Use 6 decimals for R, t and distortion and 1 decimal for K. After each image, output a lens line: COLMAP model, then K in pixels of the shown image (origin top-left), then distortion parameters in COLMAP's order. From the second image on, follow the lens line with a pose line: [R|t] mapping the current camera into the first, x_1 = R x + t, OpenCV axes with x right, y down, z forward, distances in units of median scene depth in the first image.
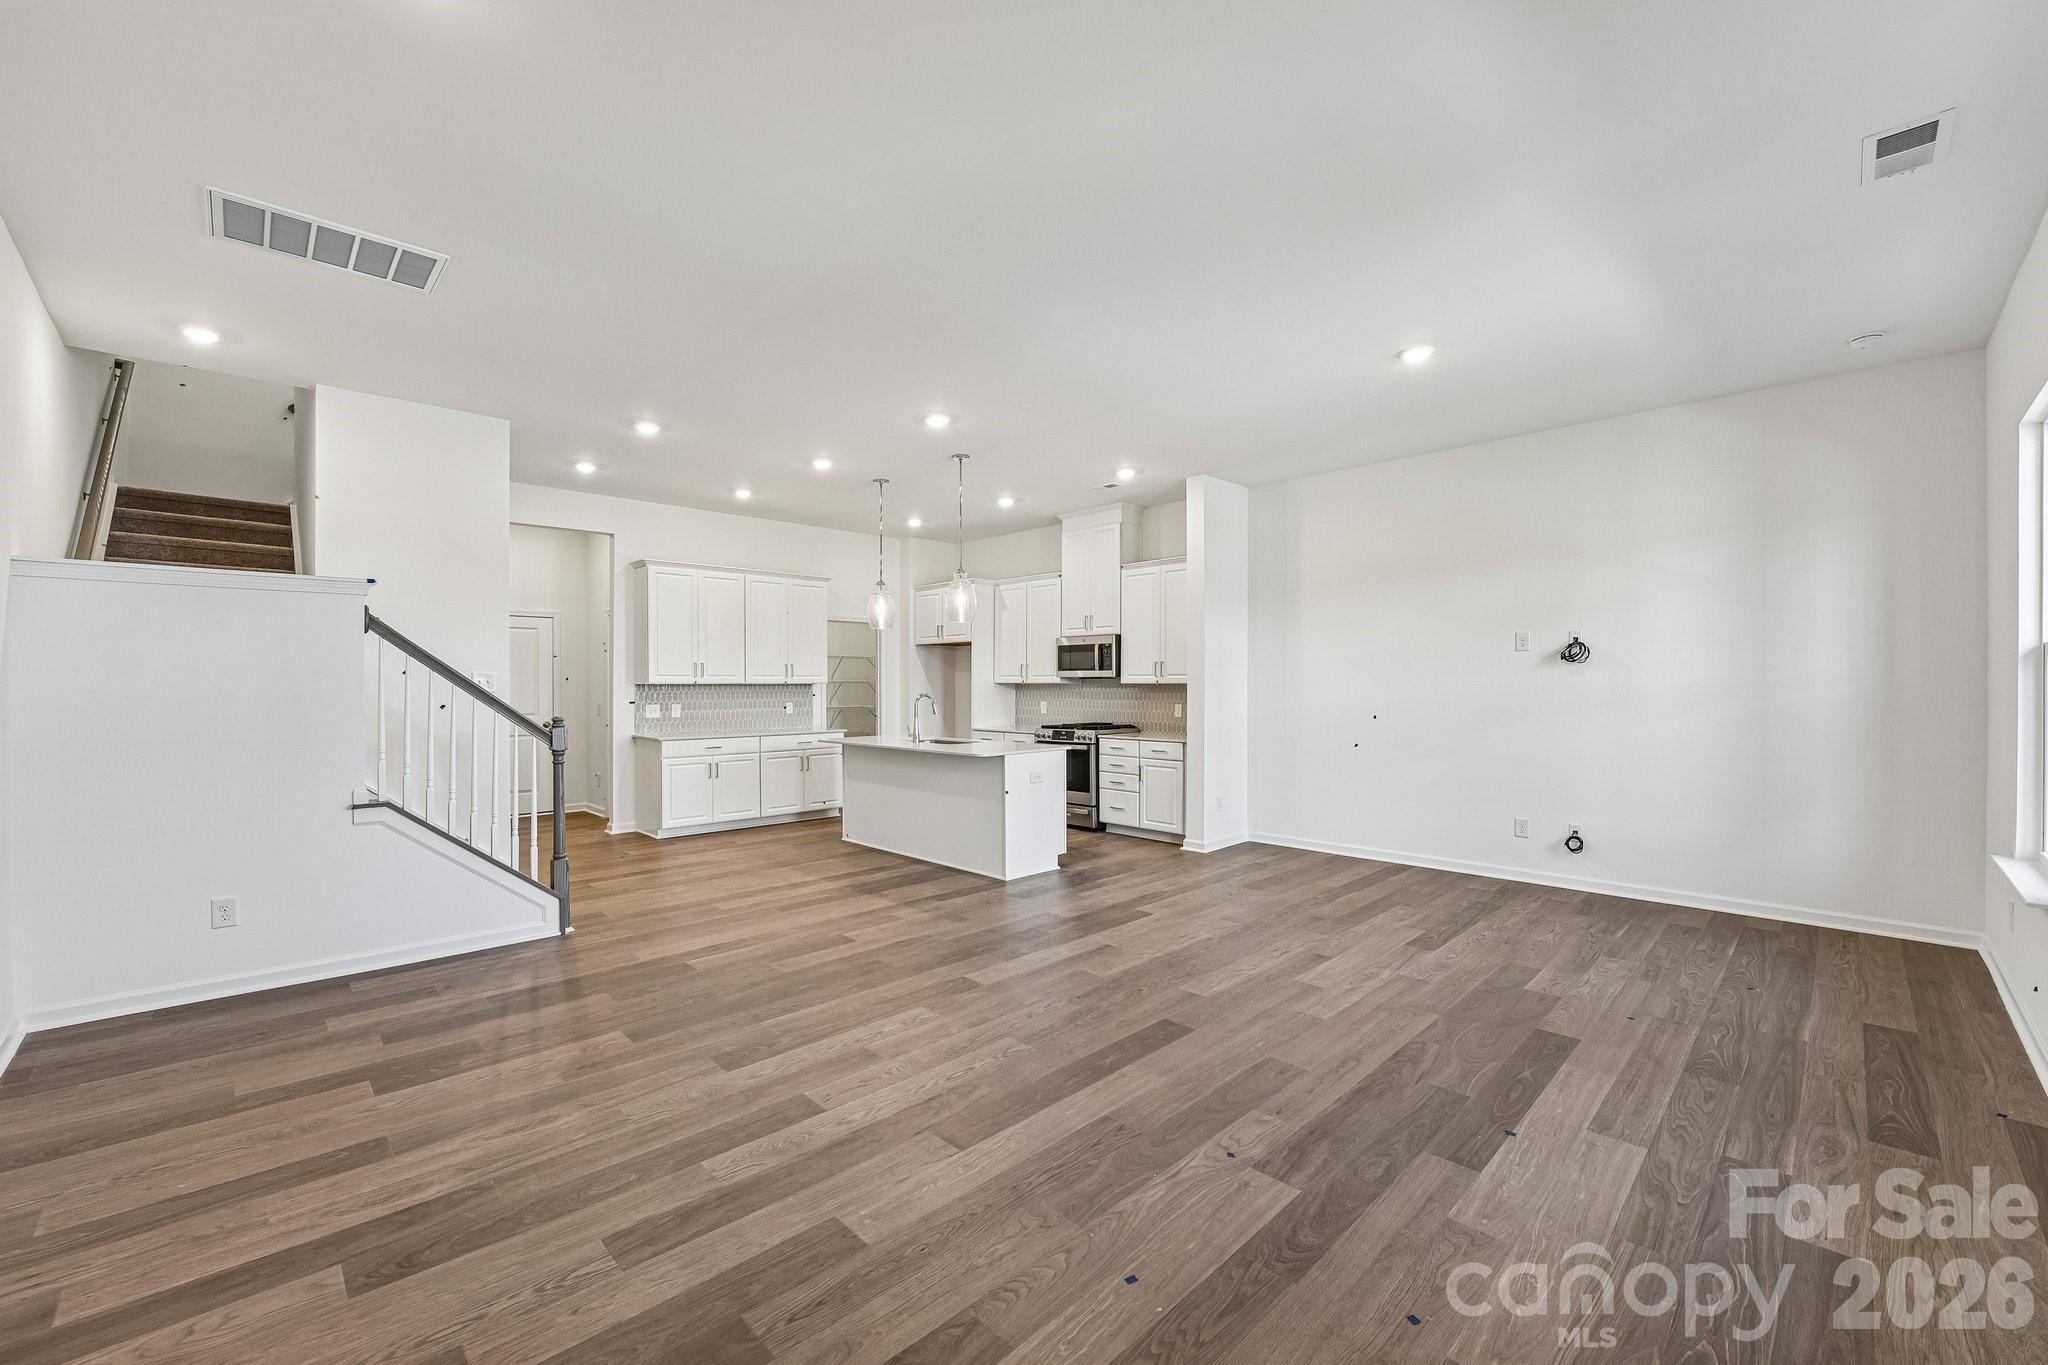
lens RADIAL K [[823.0, 0, 1011.5], [0, 823.0, 683.5], [0, 0, 1]] dist [-0.013078, -0.000391]
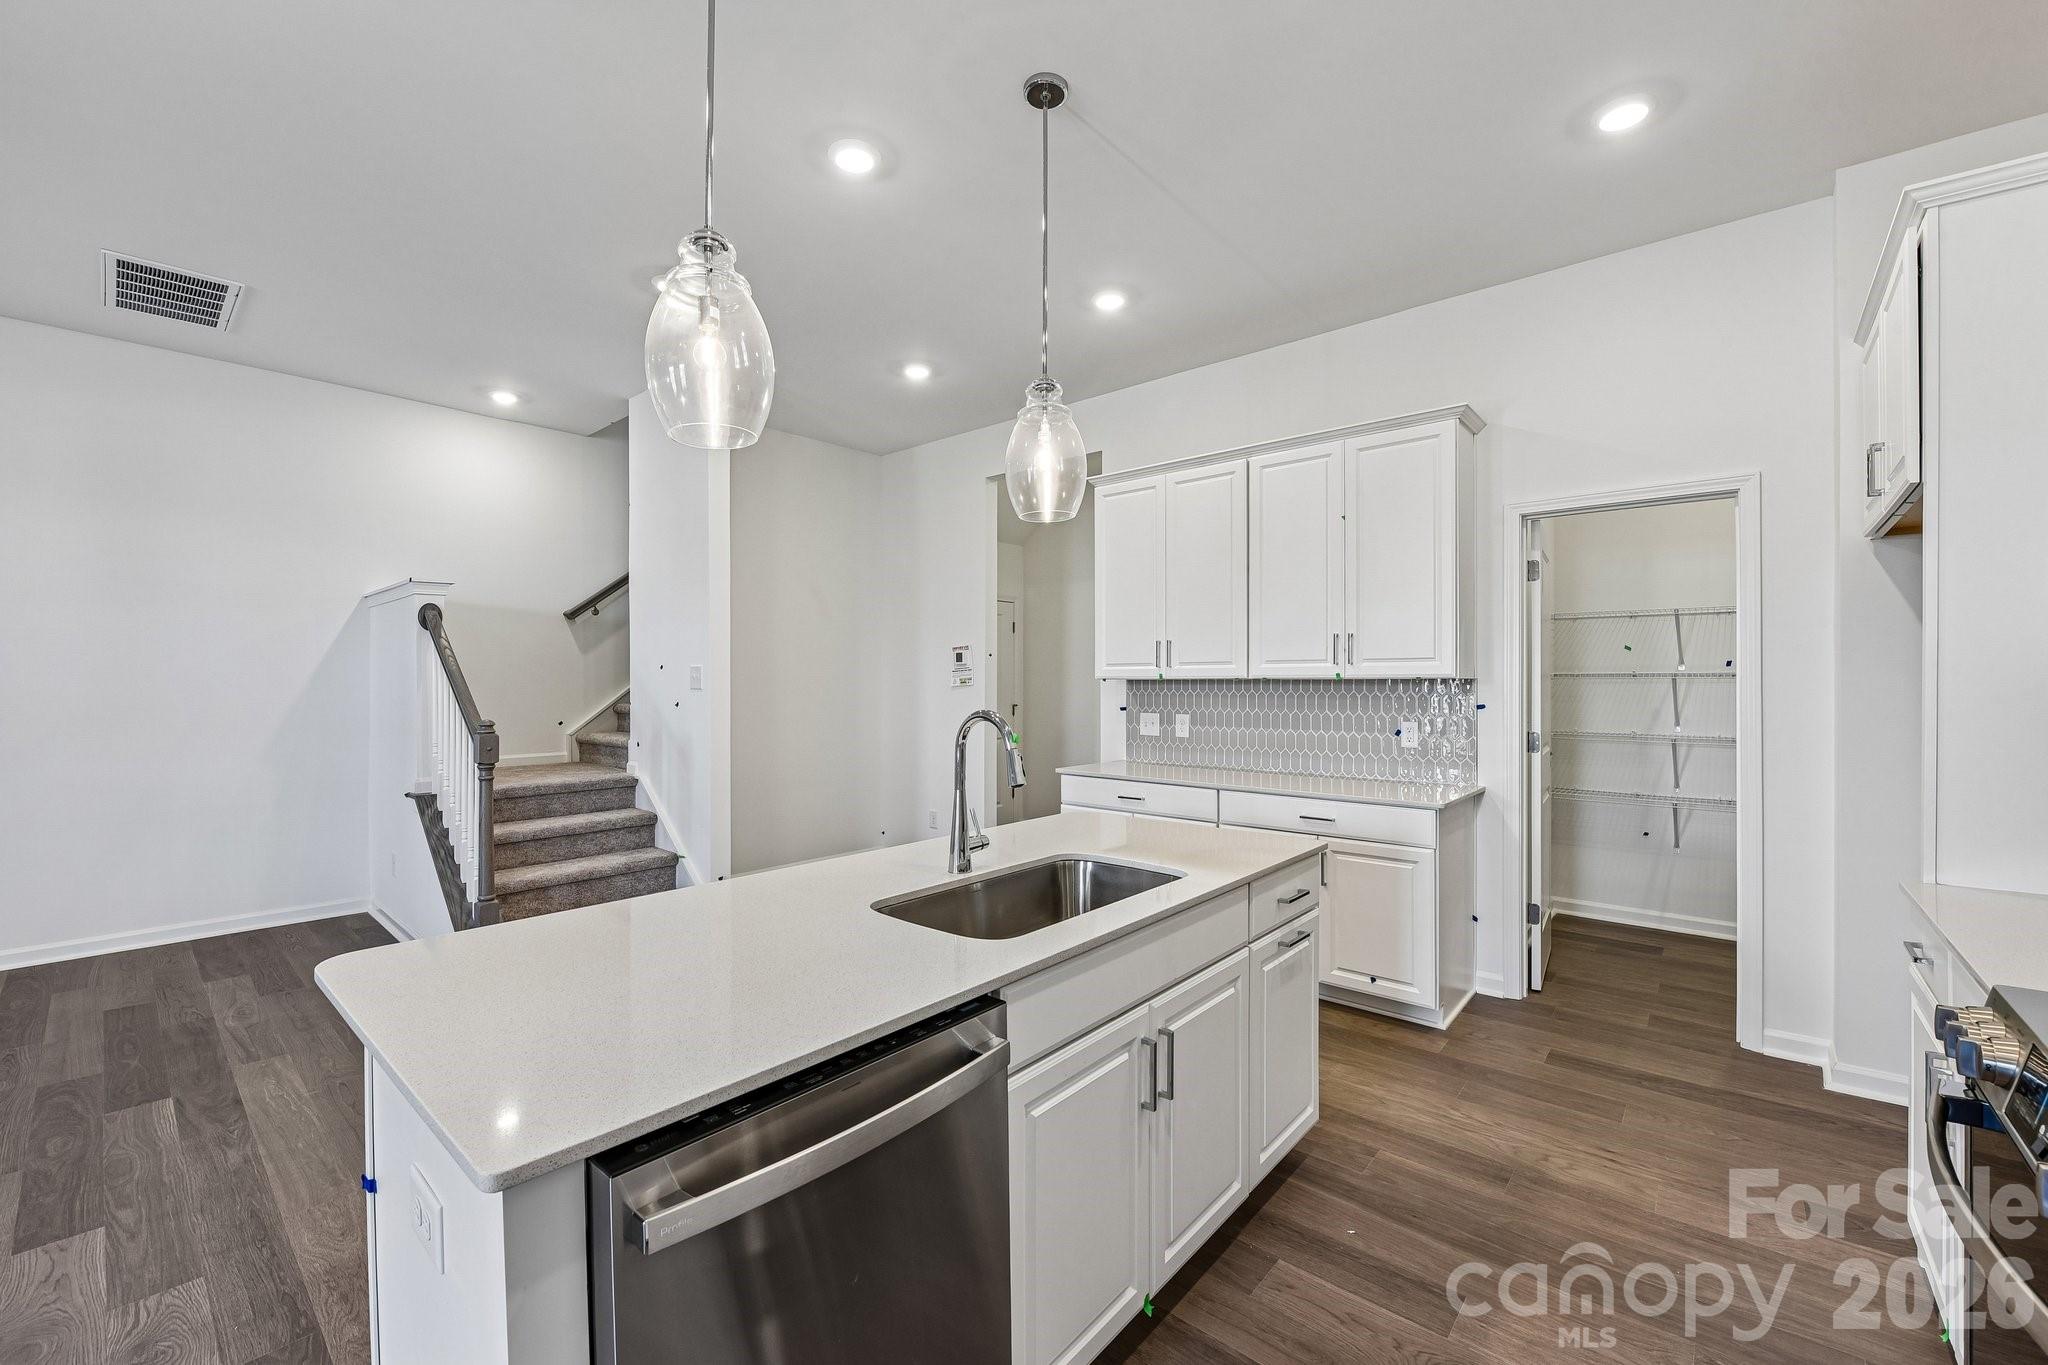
lens RADIAL K [[823.0, 0, 1017.0], [0, 823.0, 681.9], [0, 0, 1]] dist [-0.013078, -0.000391]
pose [[0.085000, 0.001964, -0.996379, 0.328476], [0.001644, 0.999996, 0.002112, 0.002109], [0.996380, -0.001817, 0.084997, 1.714944]]
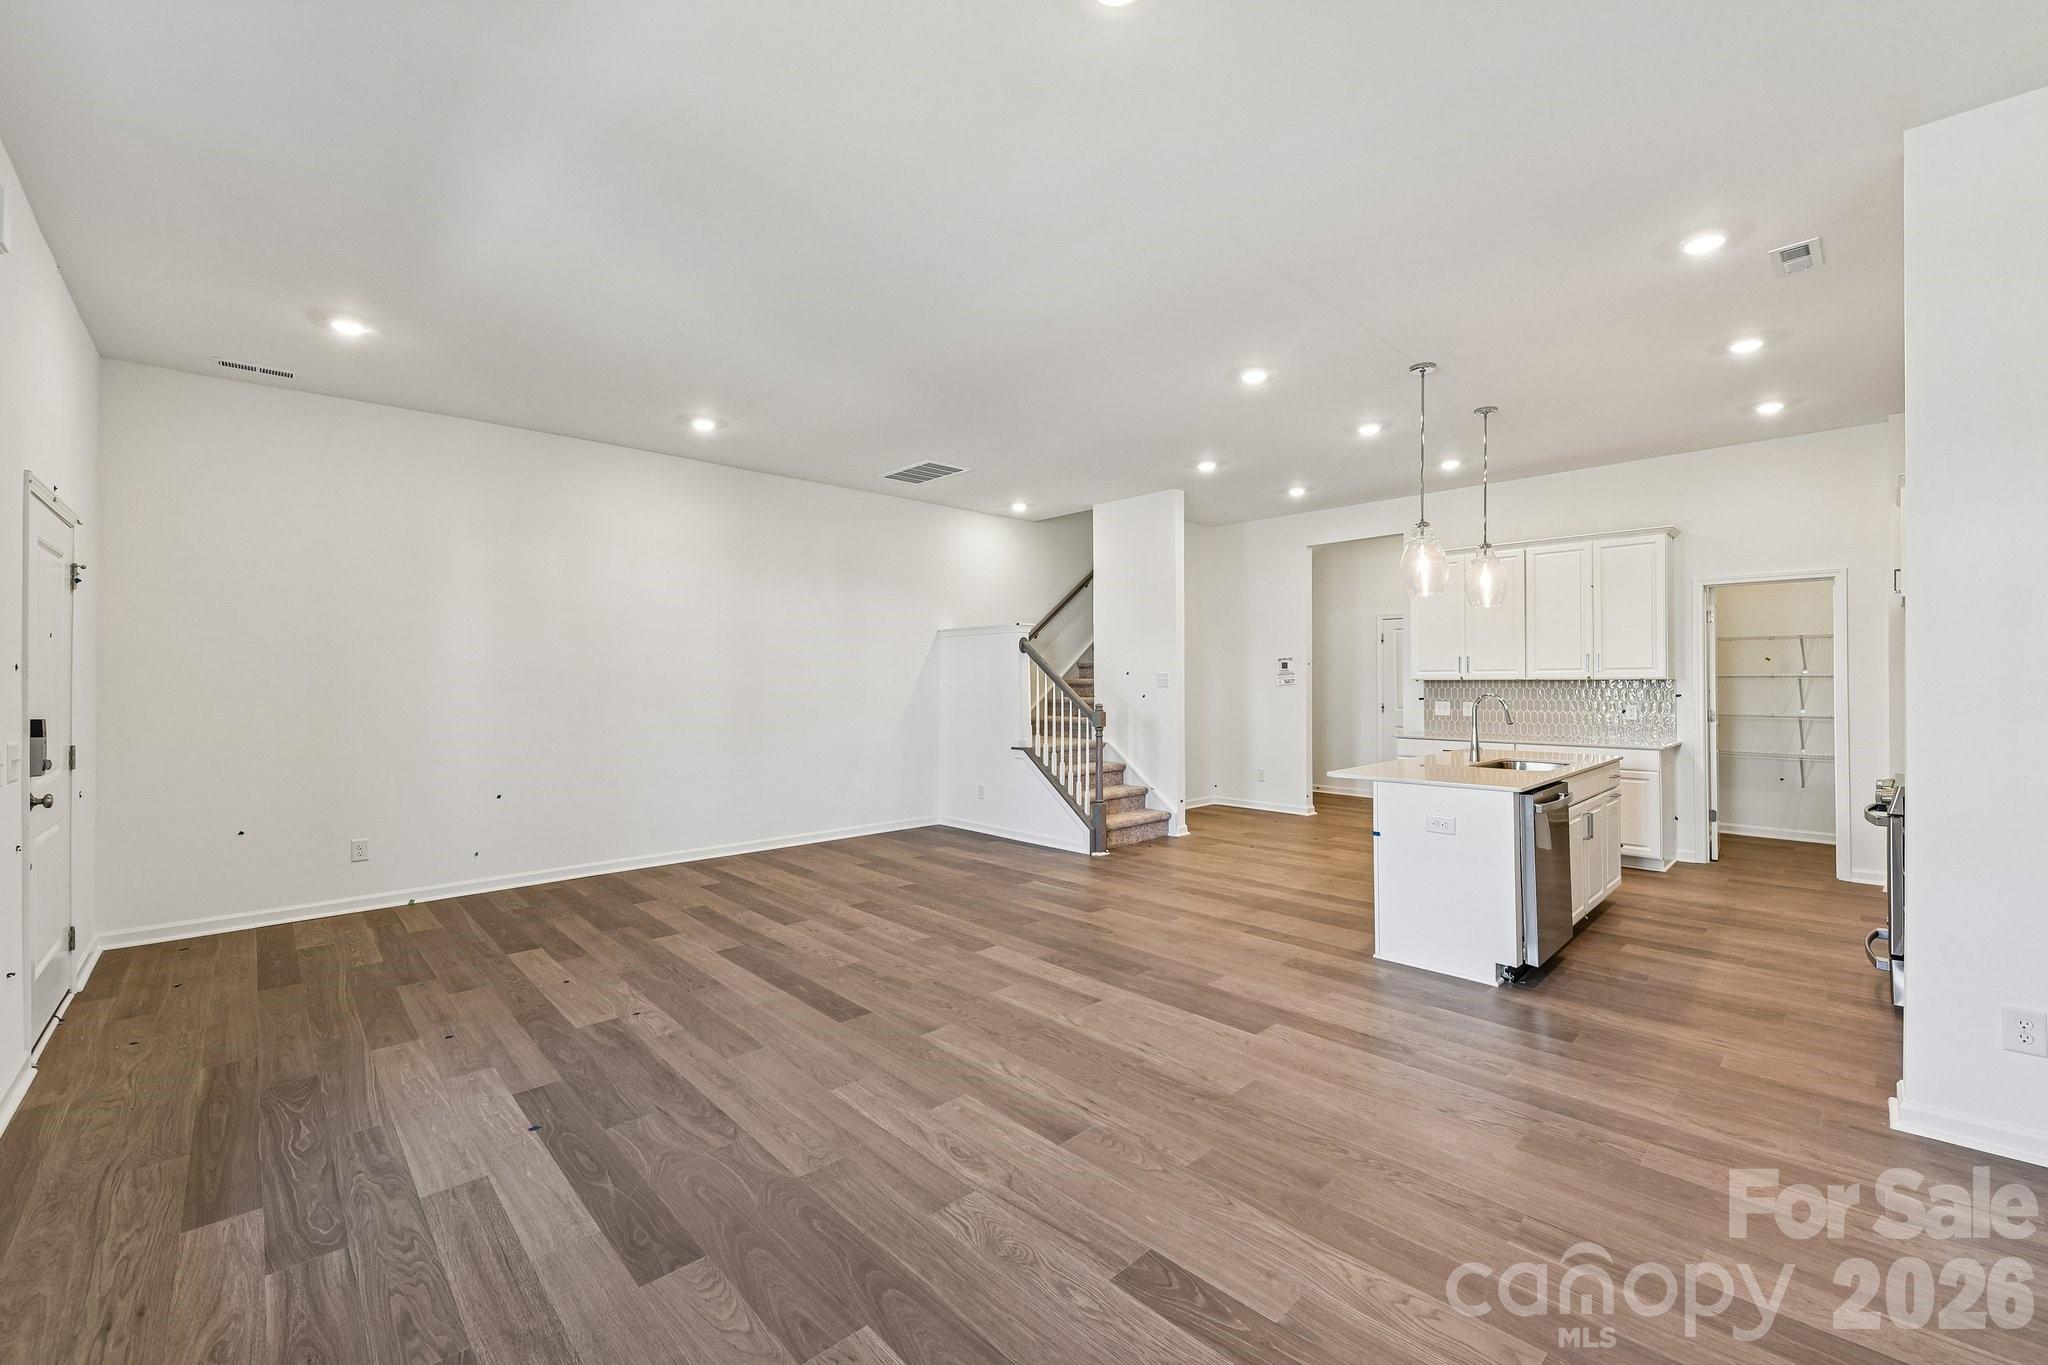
lens RADIAL K [[823.0, 0, 1025.4], [0, 823.0, 675.2], [0, 0, 1]] dist [-0.013078, -0.000391]
pose [[-0.004967, -0.007569, -0.999959, 1.051341], [0.003343, 0.999966, -0.007586, 0.001200], [0.999982, -0.003380, -0.004942, 1.046907]]
